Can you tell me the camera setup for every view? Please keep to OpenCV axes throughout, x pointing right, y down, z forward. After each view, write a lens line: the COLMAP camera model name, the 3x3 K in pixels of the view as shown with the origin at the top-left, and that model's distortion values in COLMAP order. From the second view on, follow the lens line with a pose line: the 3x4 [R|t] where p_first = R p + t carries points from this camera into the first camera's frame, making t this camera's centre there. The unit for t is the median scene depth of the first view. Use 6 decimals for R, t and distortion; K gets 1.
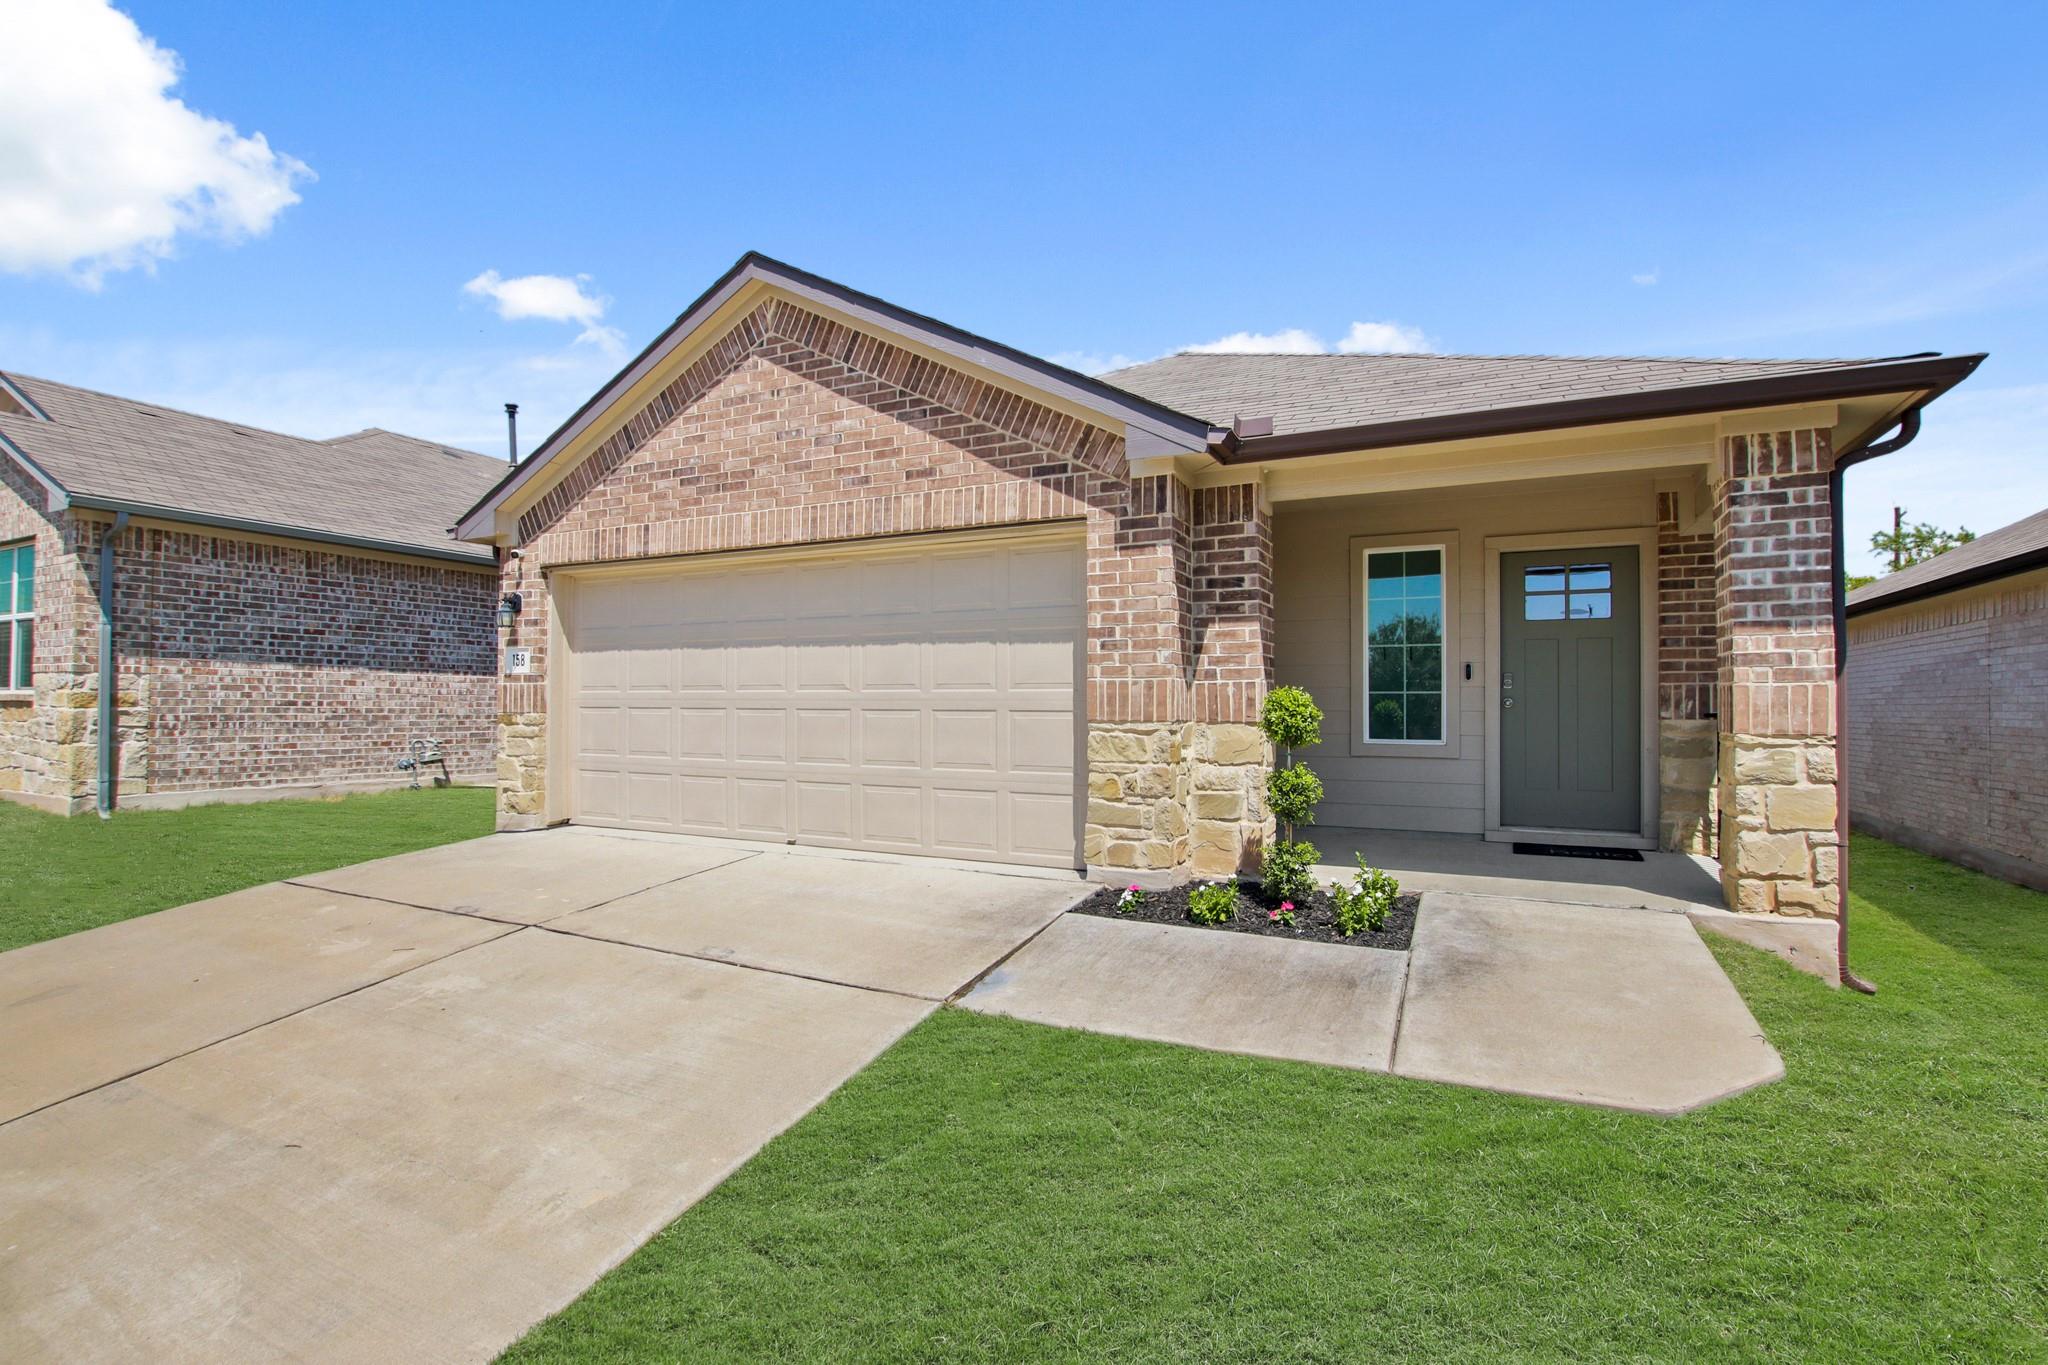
lens RADIAL K [[949.3, 0, 1013.6], [0, 949.3, 696.7], [0, 0, 1]] dist [-0.028584, -0.000055]
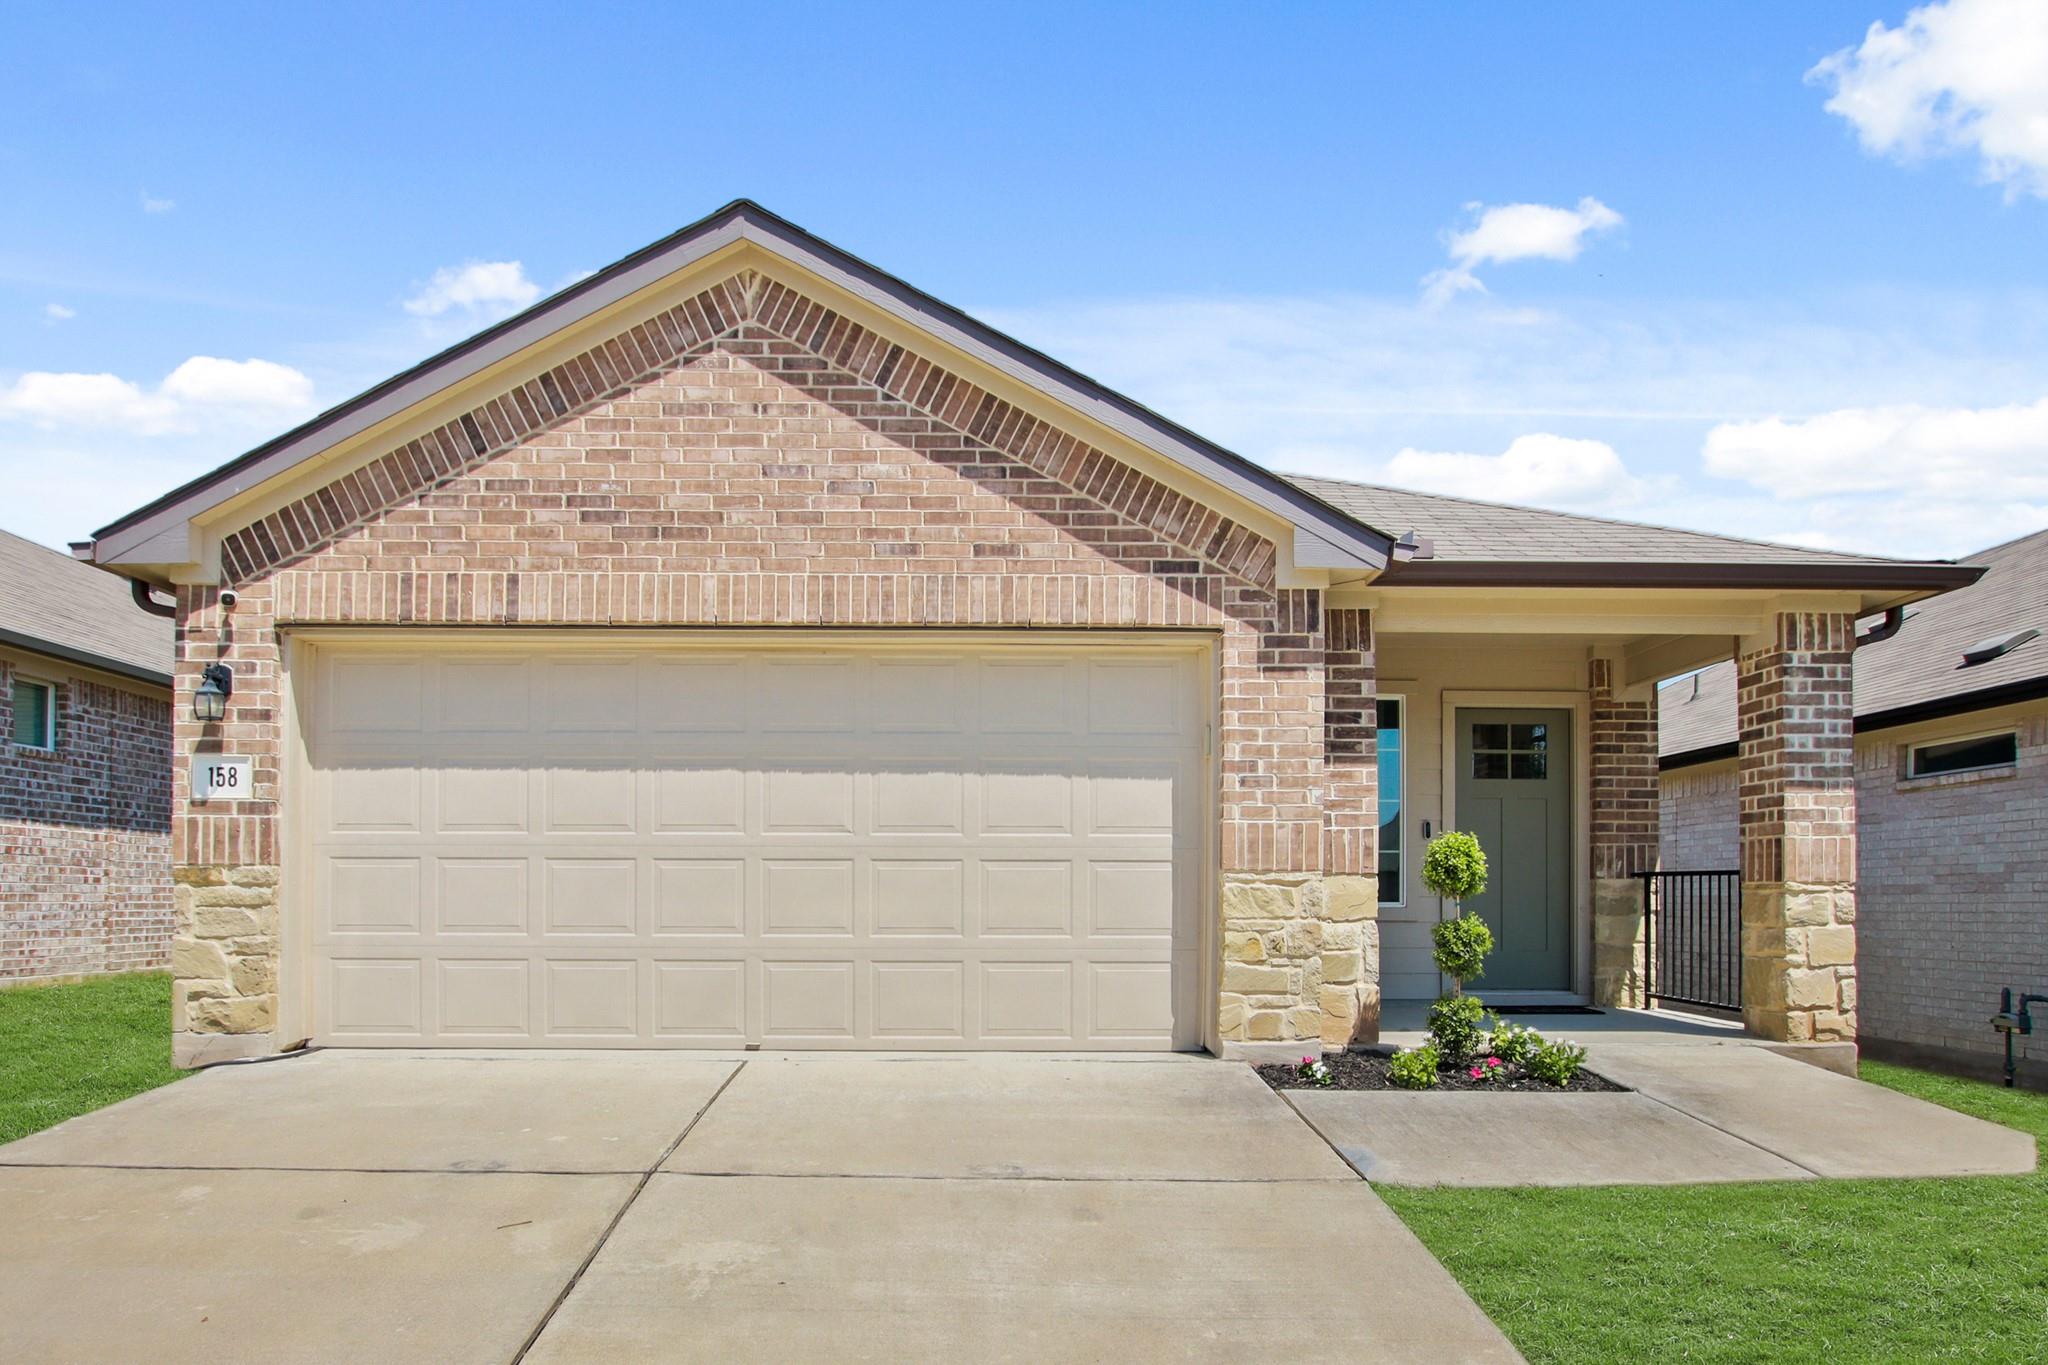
lens RADIAL K [[1214.4, 0, 1054.4], [0, 1214.4, 898.5], [0, 0, 1]] dist [-0.029154, 0.001712]
pose [[0.885679, -0.003785, 0.464283, -0.509212], [-0.002322, 0.999918, 0.012582, 0.033892], [-0.464293, -0.012222, 0.885598, 0.103979]]
